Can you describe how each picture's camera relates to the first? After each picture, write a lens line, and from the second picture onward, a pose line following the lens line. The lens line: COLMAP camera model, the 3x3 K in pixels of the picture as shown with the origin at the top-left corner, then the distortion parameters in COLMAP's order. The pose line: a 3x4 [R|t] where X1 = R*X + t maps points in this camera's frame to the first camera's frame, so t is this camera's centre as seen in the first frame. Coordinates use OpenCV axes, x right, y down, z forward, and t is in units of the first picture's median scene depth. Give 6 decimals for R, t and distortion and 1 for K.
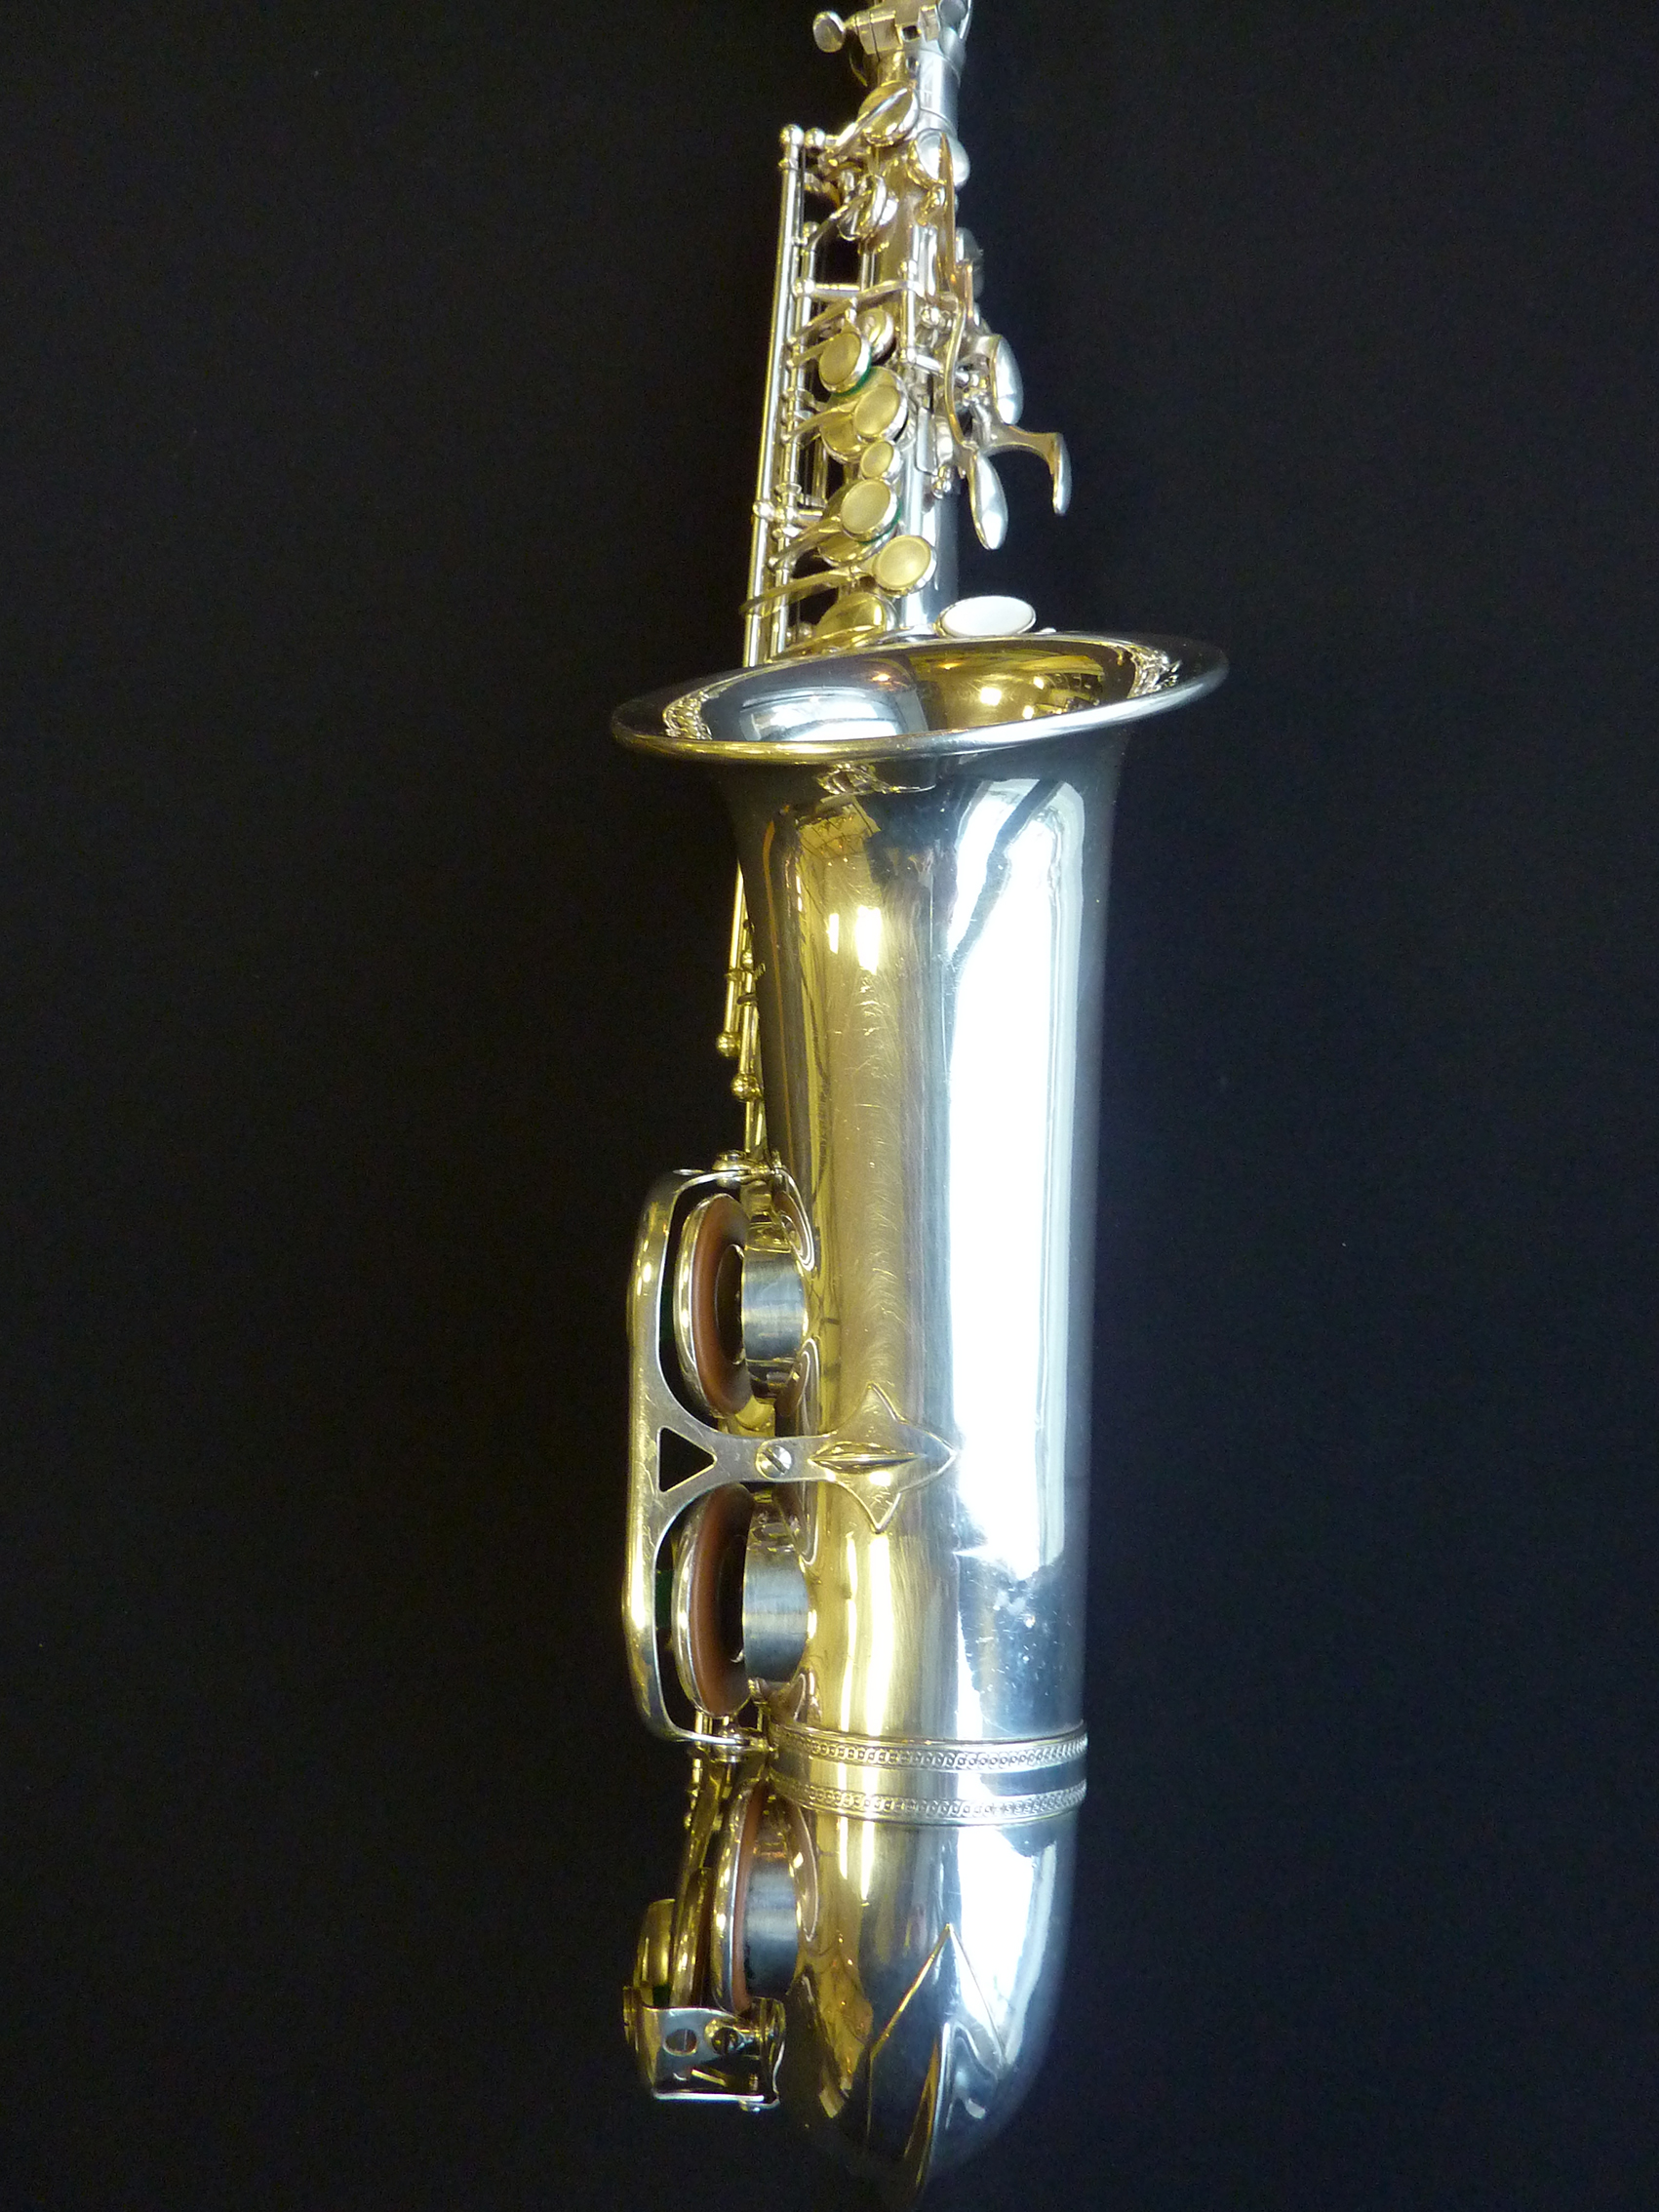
lens RADIAL K [[1566.1, 0, 845.9], [0, 1566.1, 1101.6], [0, 0, 1]] dist [-0.033628, 0.002406]
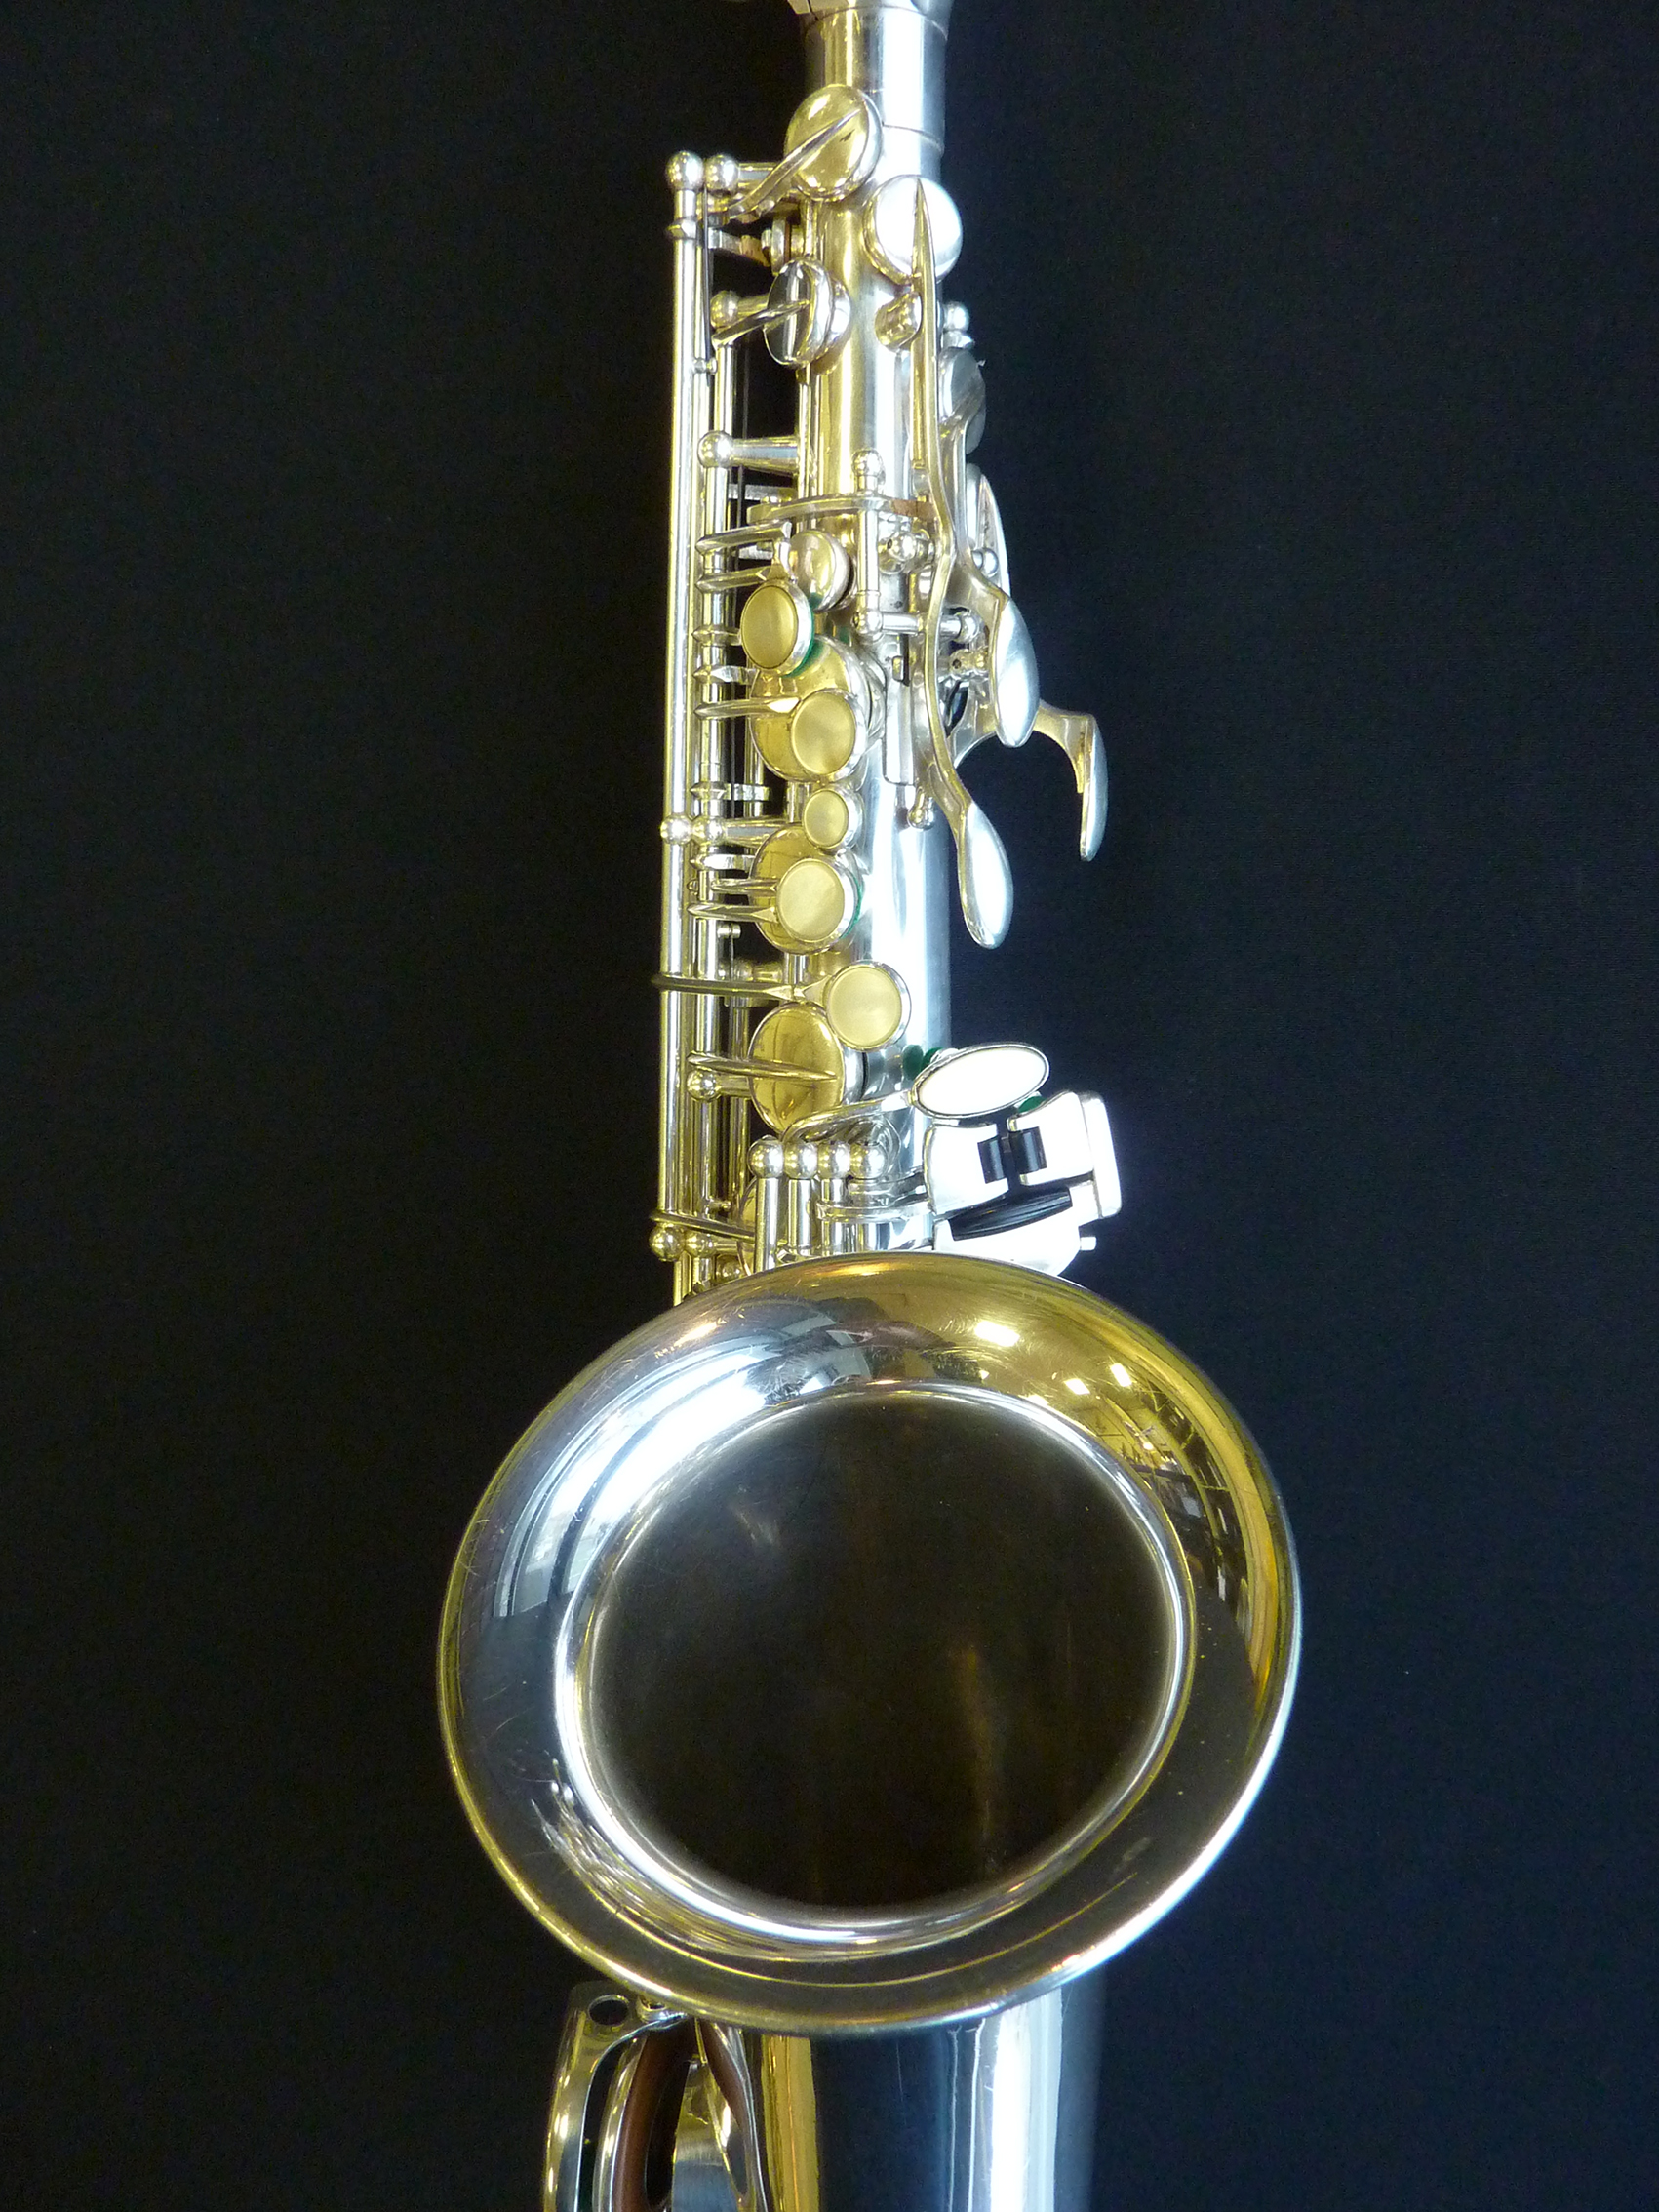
lens RADIAL K [[1566.1, 0, 845.9], [0, 1566.1, 1101.6], [0, 0, 1]] dist [-0.033628, 0.002406]
pose [[0.998346, -0.023338, -0.052550, 0.059722], [0.039318, 0.943949, 0.327741, -0.492799], [0.041956, -0.329265, 0.943305, 0.283415]]
